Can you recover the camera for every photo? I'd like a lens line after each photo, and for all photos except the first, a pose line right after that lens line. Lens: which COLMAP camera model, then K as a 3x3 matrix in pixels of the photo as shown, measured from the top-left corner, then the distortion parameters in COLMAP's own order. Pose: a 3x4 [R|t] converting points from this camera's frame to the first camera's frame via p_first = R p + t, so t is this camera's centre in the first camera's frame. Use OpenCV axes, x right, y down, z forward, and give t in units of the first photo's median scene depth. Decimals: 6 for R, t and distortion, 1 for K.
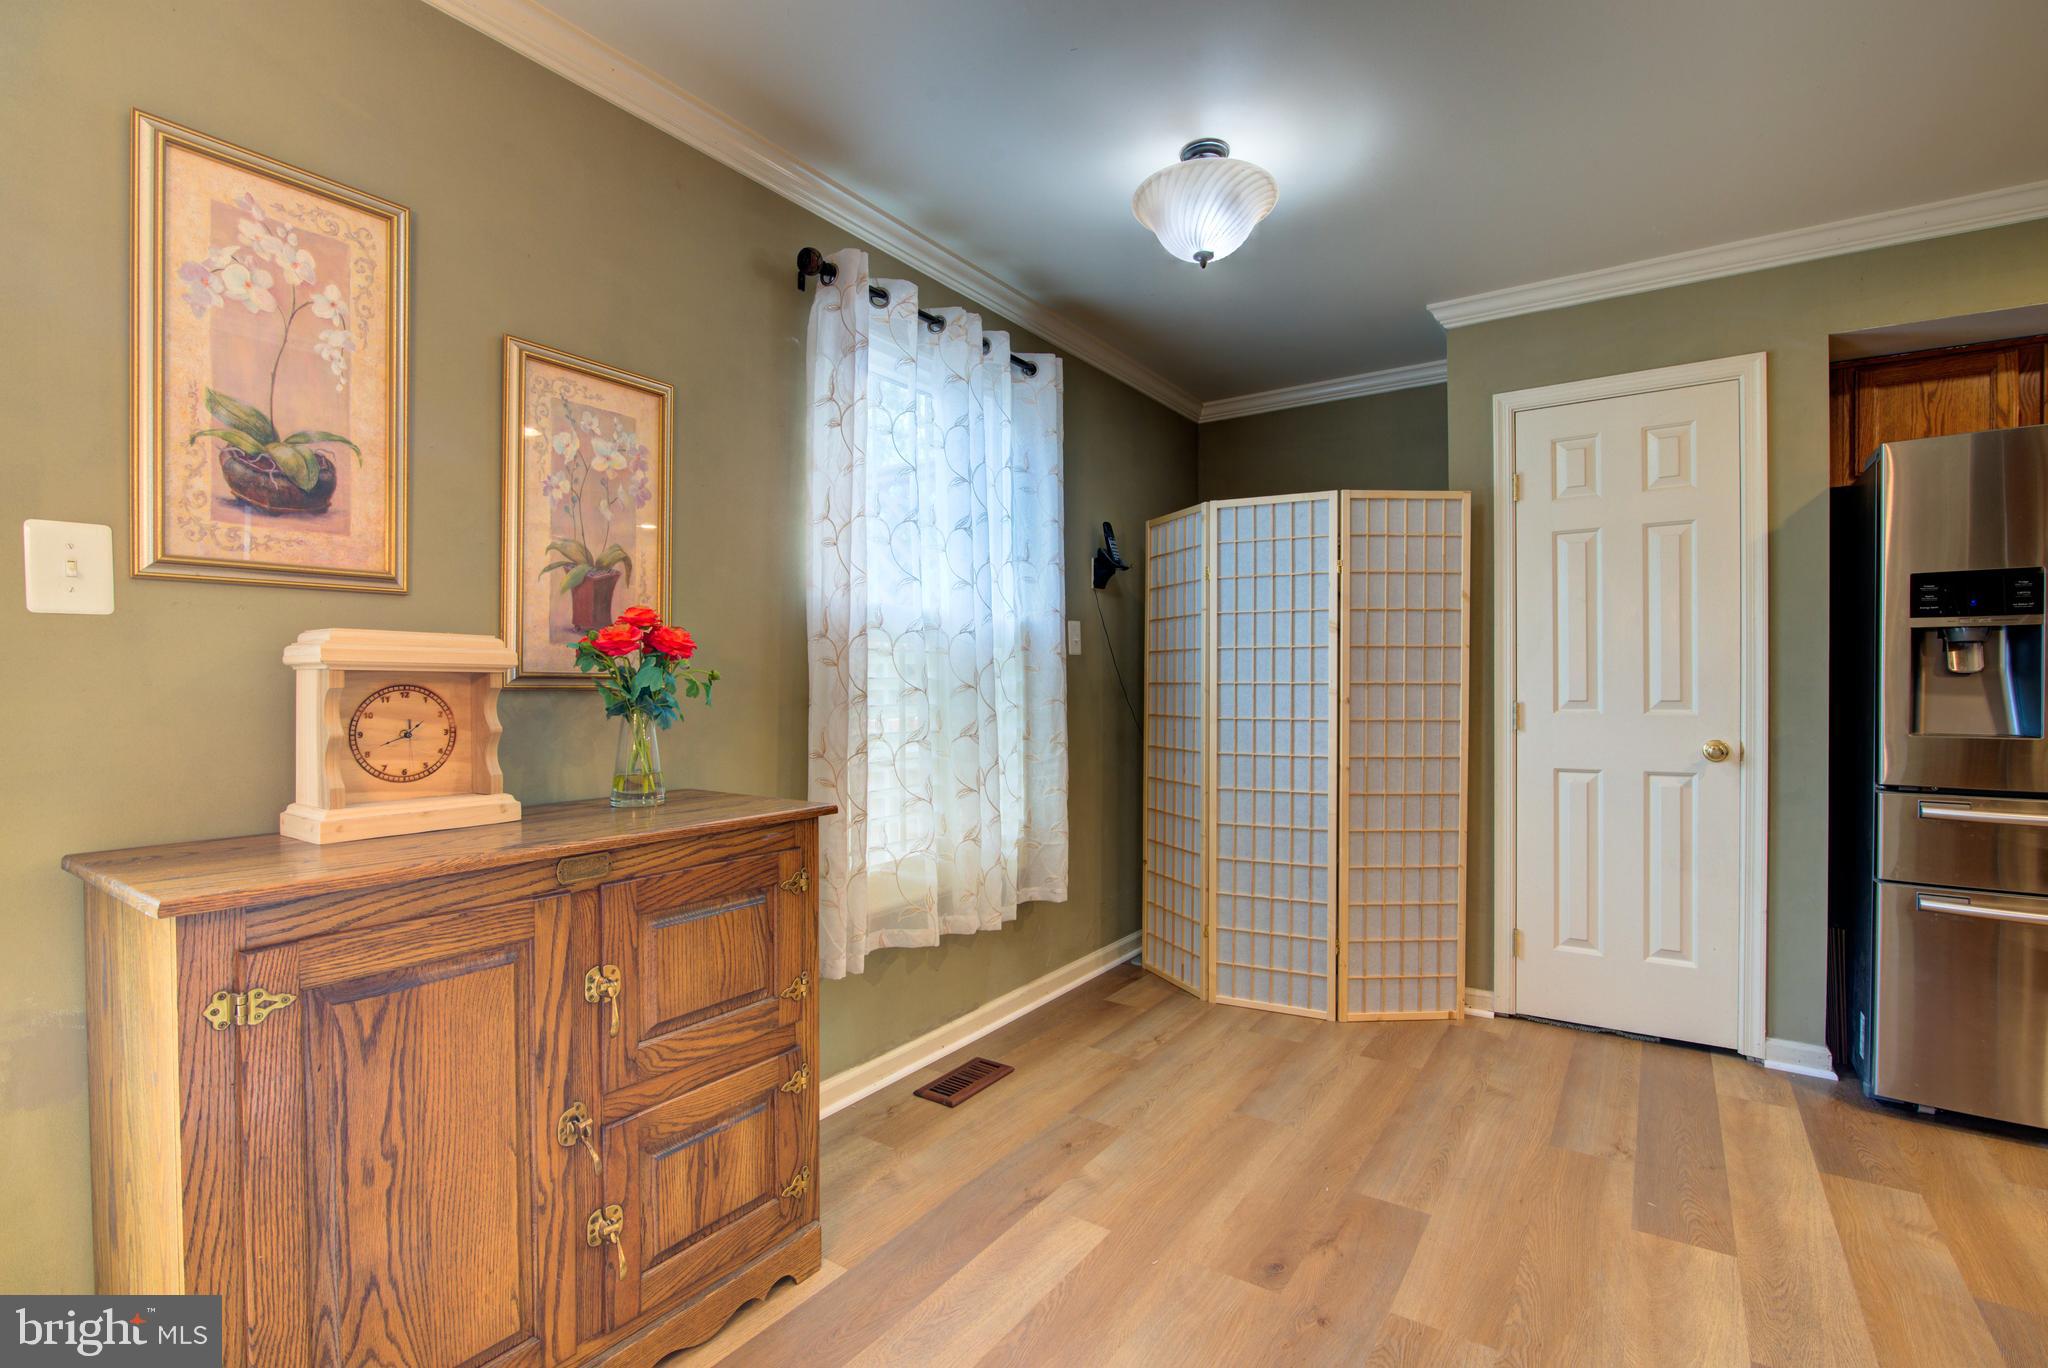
lens RADIAL K [[930.8, 0, 1024.2], [0, 930.8, 694.2], [0, 0, 1]] dist [-0.021539, 0.001561]
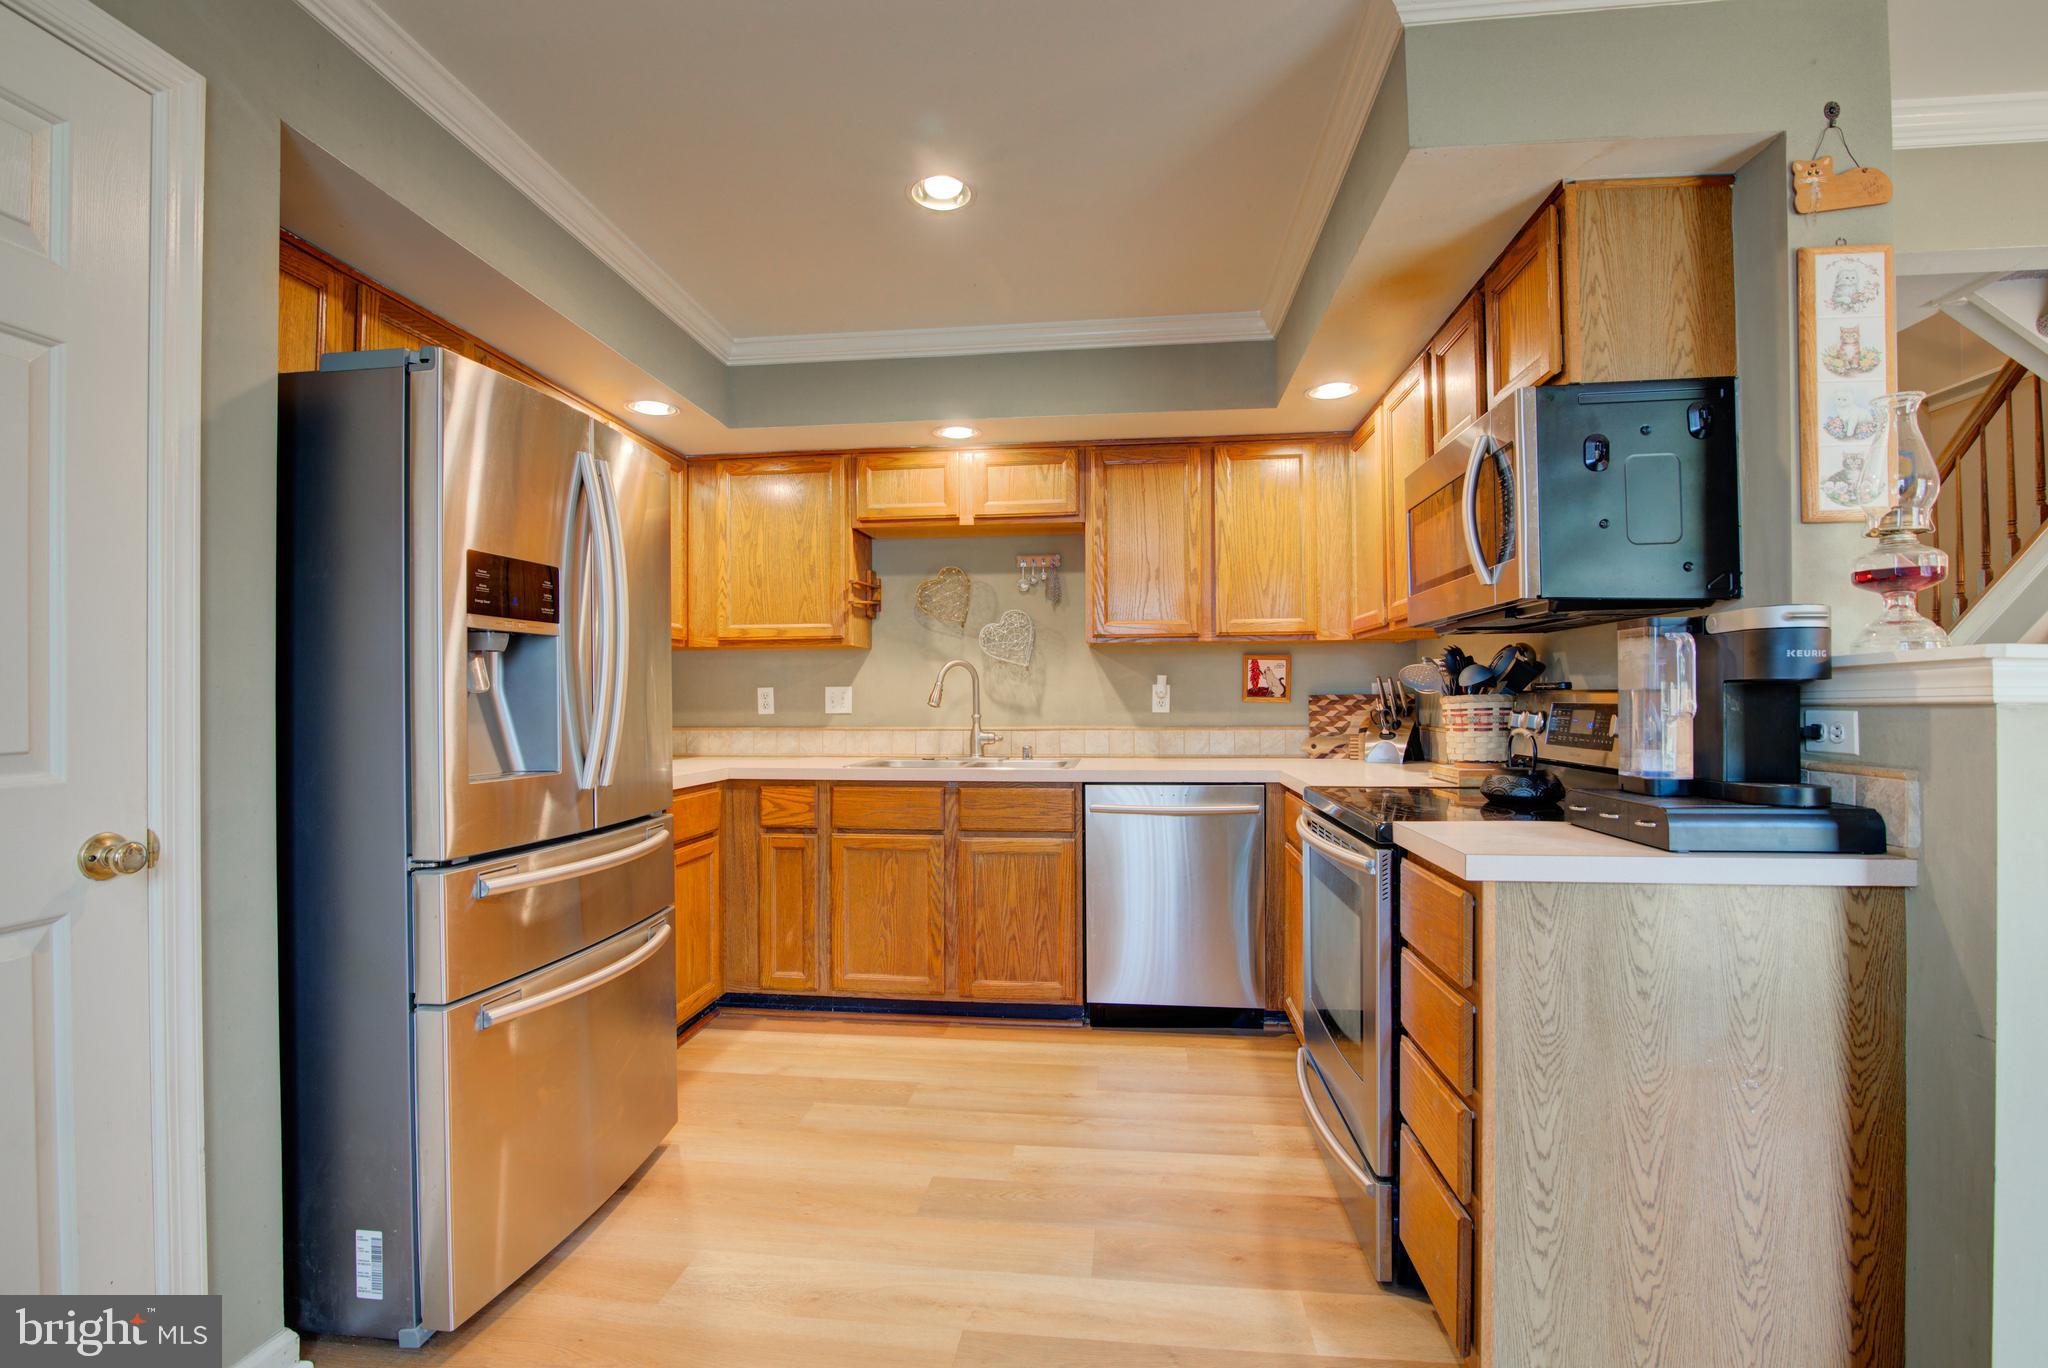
lens RADIAL K [[930.8, 0, 1024.2], [0, 930.8, 694.2], [0, 0, 1]] dist [-0.021539, 0.001561]
pose [[-0.463857, 0.010395, 0.885849, 0.228269], [0.017418, 0.999845, -0.002612, -0.019213], [-0.885739, 0.014219, -0.463966, 1.442567]]
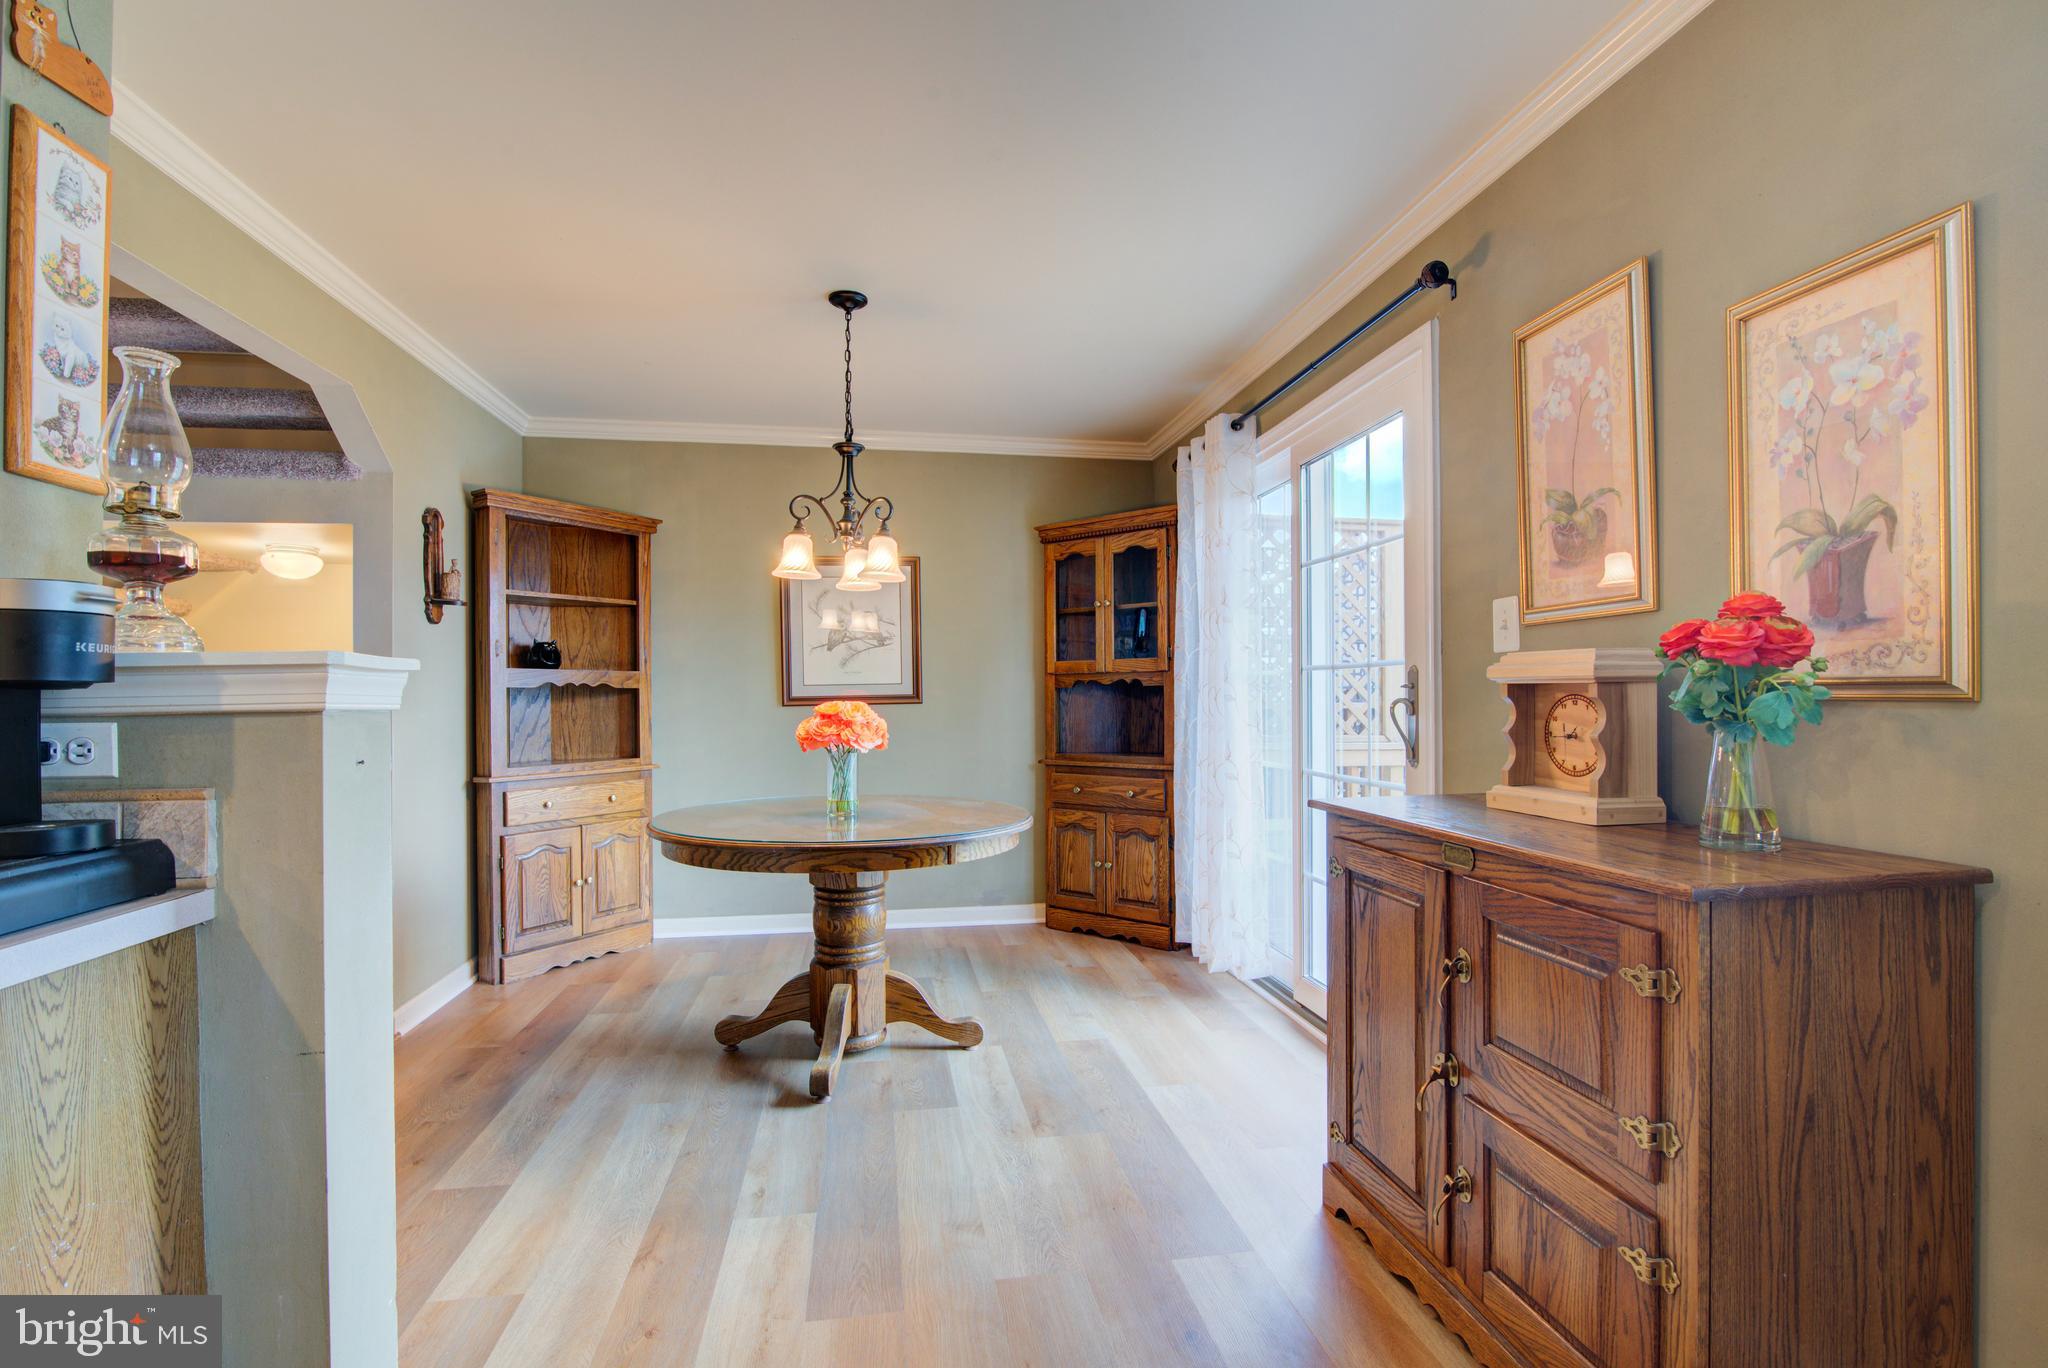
lens RADIAL K [[930.8, 0, 1024.2], [0, 930.8, 694.2], [0, 0, 1]] dist [-0.021539, 0.001561]
pose [[-0.721221, 0.004959, -0.692687, 0.638656], [0.000458, 0.999978, 0.006682, -0.017856], [0.692705, 0.004502, -0.721207, 1.321780]]
